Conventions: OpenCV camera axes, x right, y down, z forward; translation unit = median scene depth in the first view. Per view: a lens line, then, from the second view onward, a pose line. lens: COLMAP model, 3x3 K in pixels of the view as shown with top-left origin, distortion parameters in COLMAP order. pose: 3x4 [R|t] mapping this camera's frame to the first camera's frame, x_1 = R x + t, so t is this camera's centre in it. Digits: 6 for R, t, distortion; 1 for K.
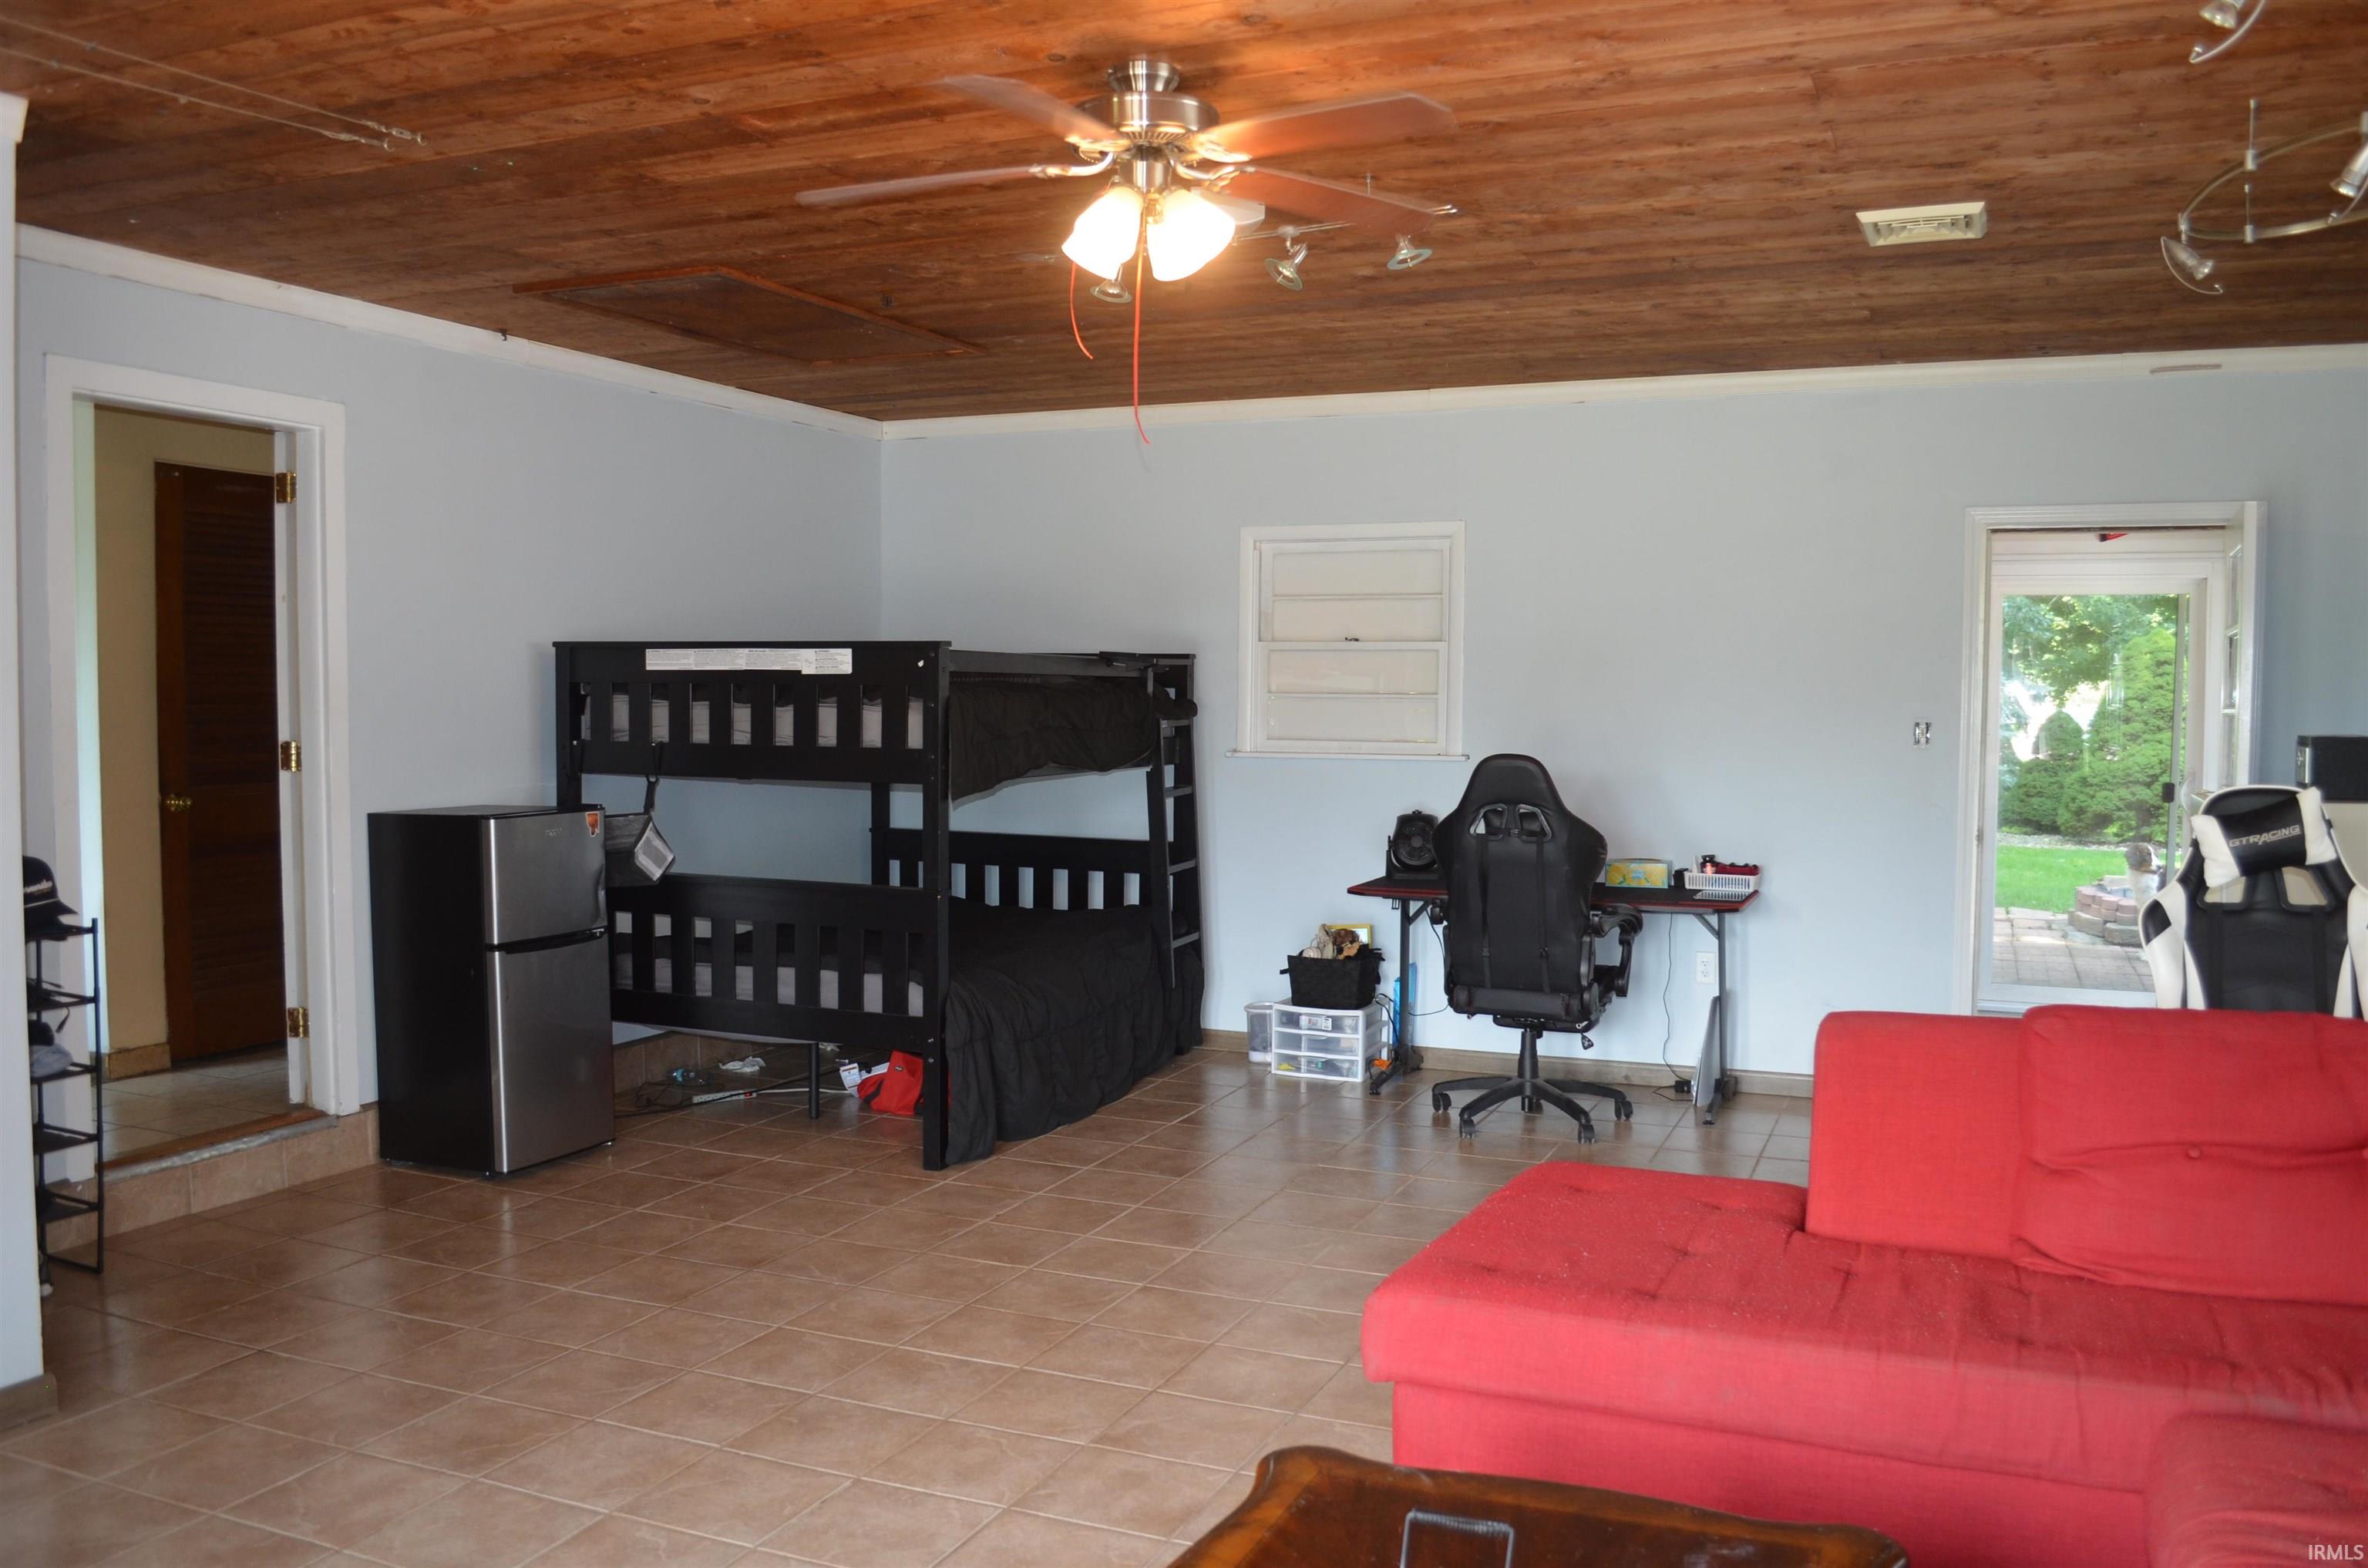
lens RADIAL K [[1859.7, 0, 1214.0], [0, 1859.7, 794.0], [0, 0, 1]] dist [-0.076464, 0.007159]
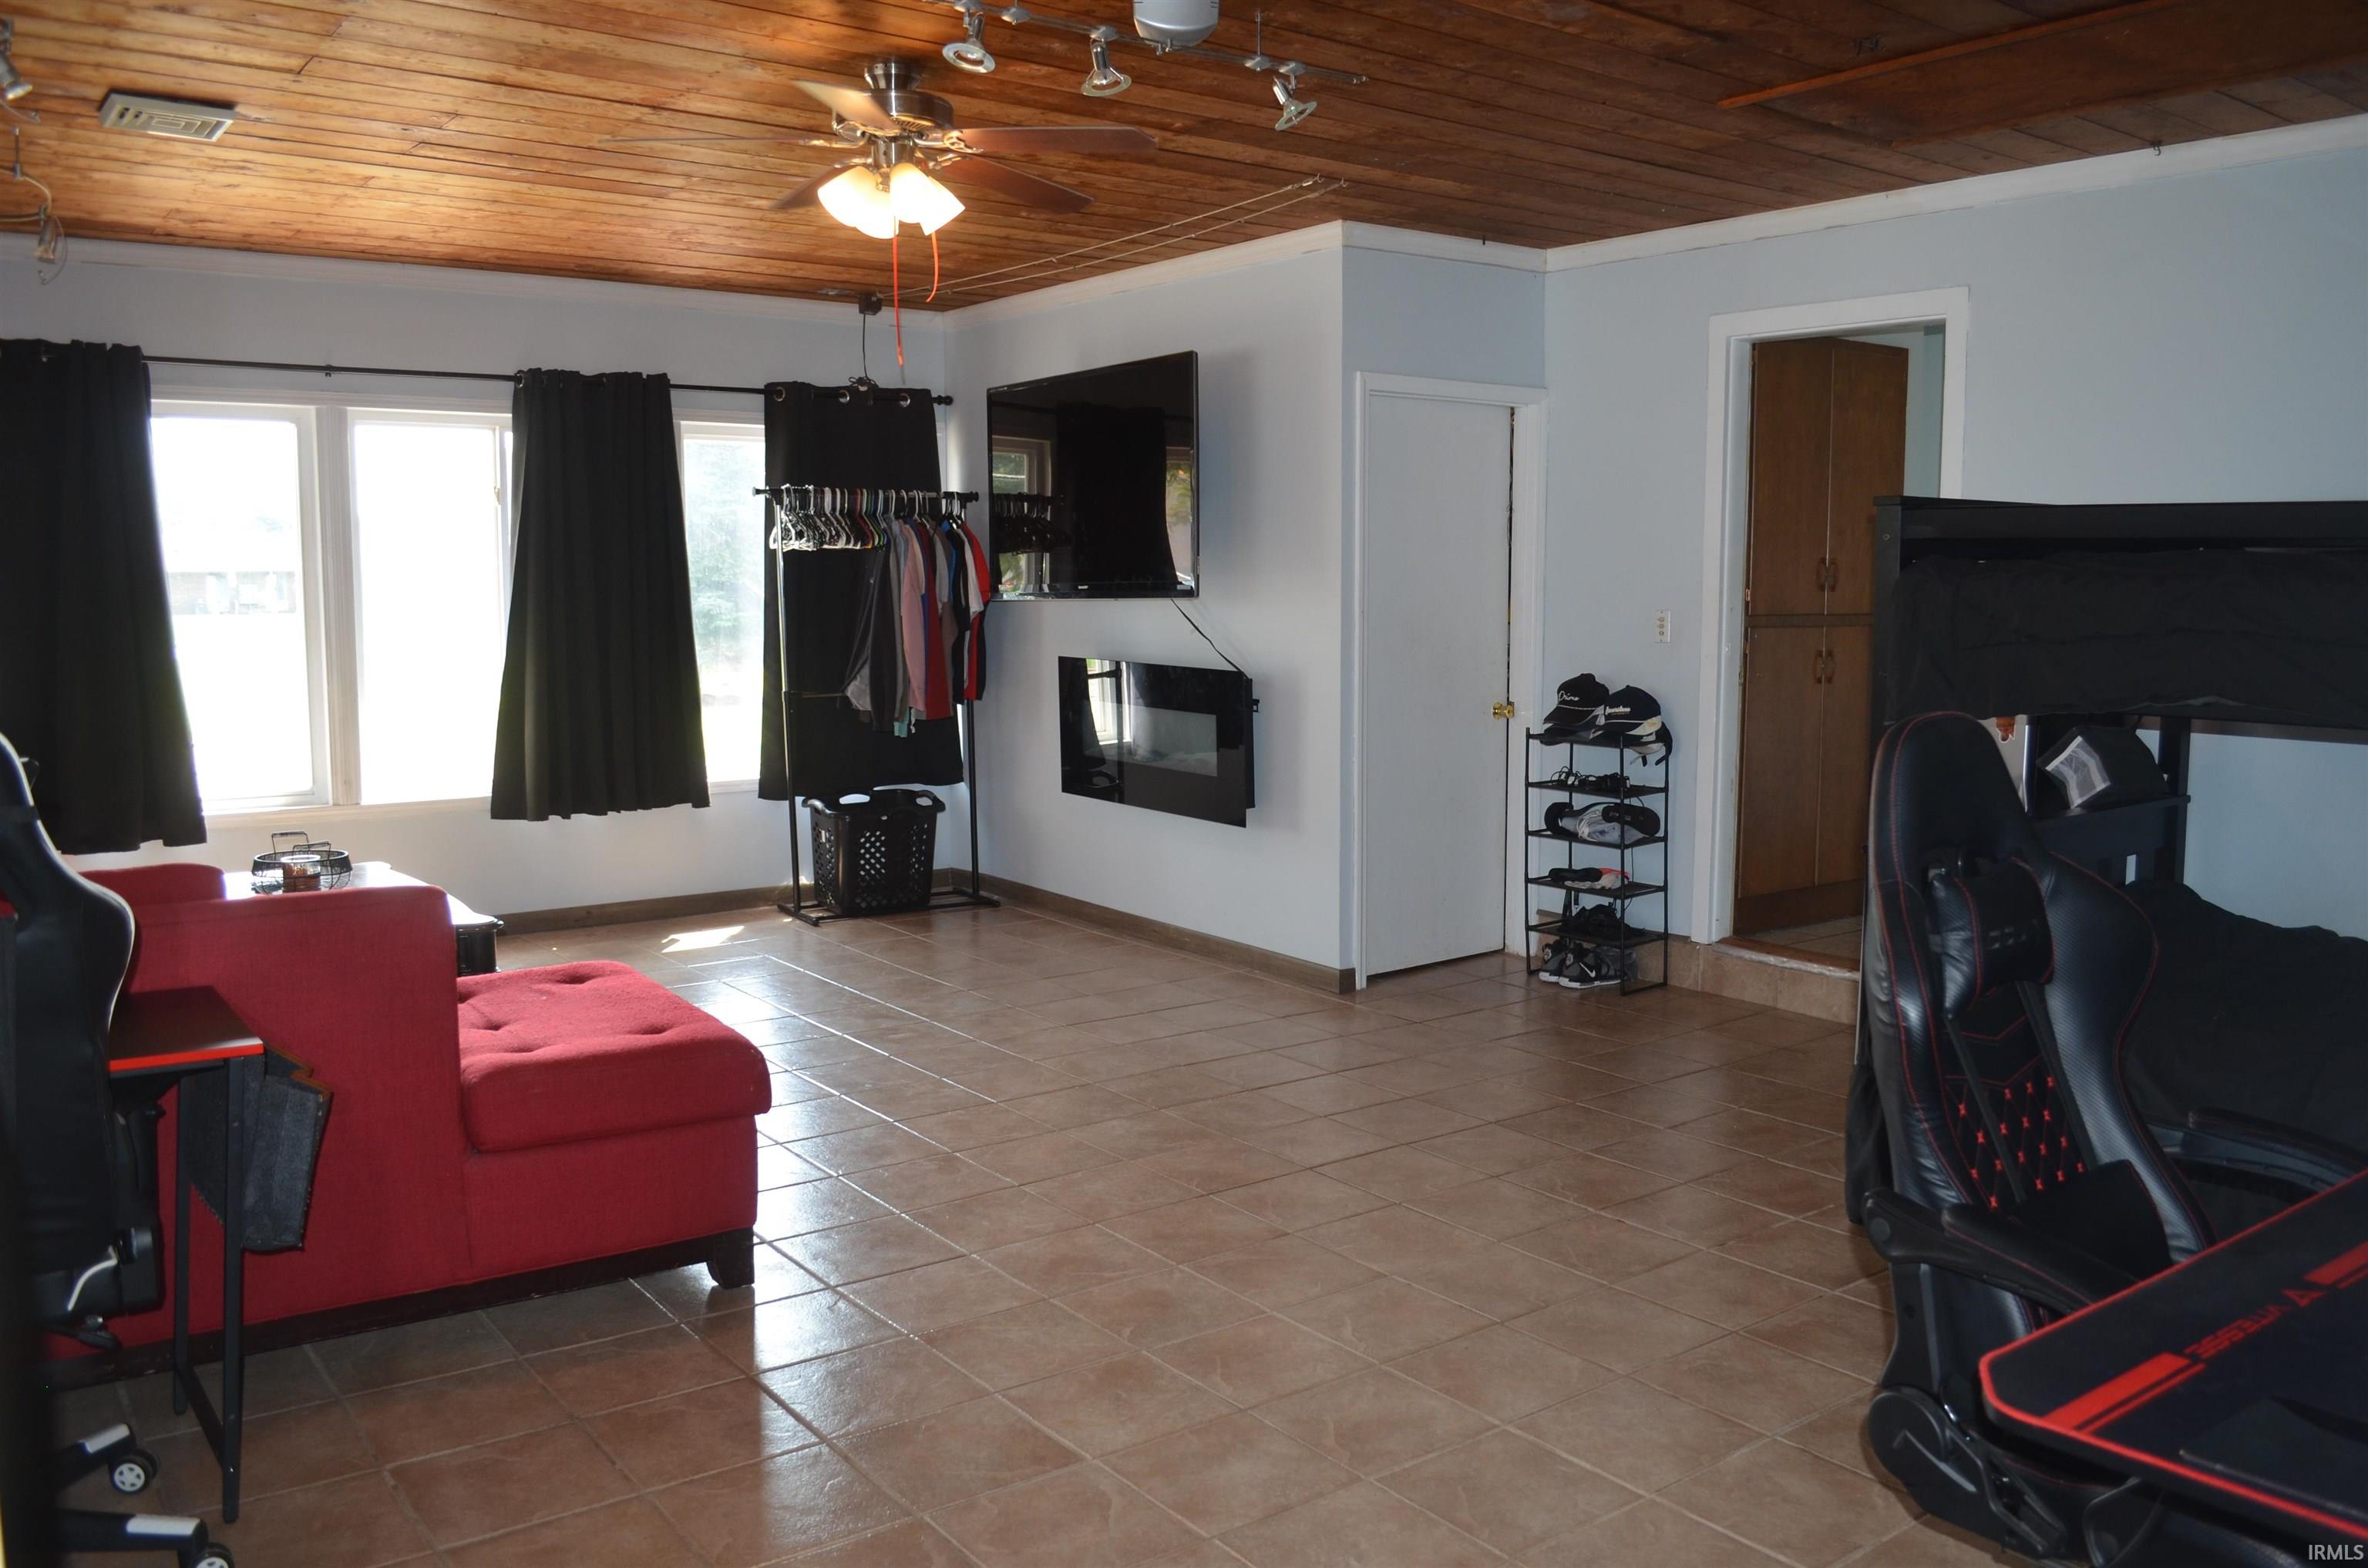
lens RADIAL K [[1859.7, 0, 1214.0], [0, 1859.7, 794.0], [0, 0, 1]] dist [-0.076464, 0.007159]
pose [[-0.497883, 0.098269, -0.861659, 0.753047], [-0.050010, 0.988653, 0.141649, -0.071703], [0.865801, 0.113616, -0.487319, 1.420010]]
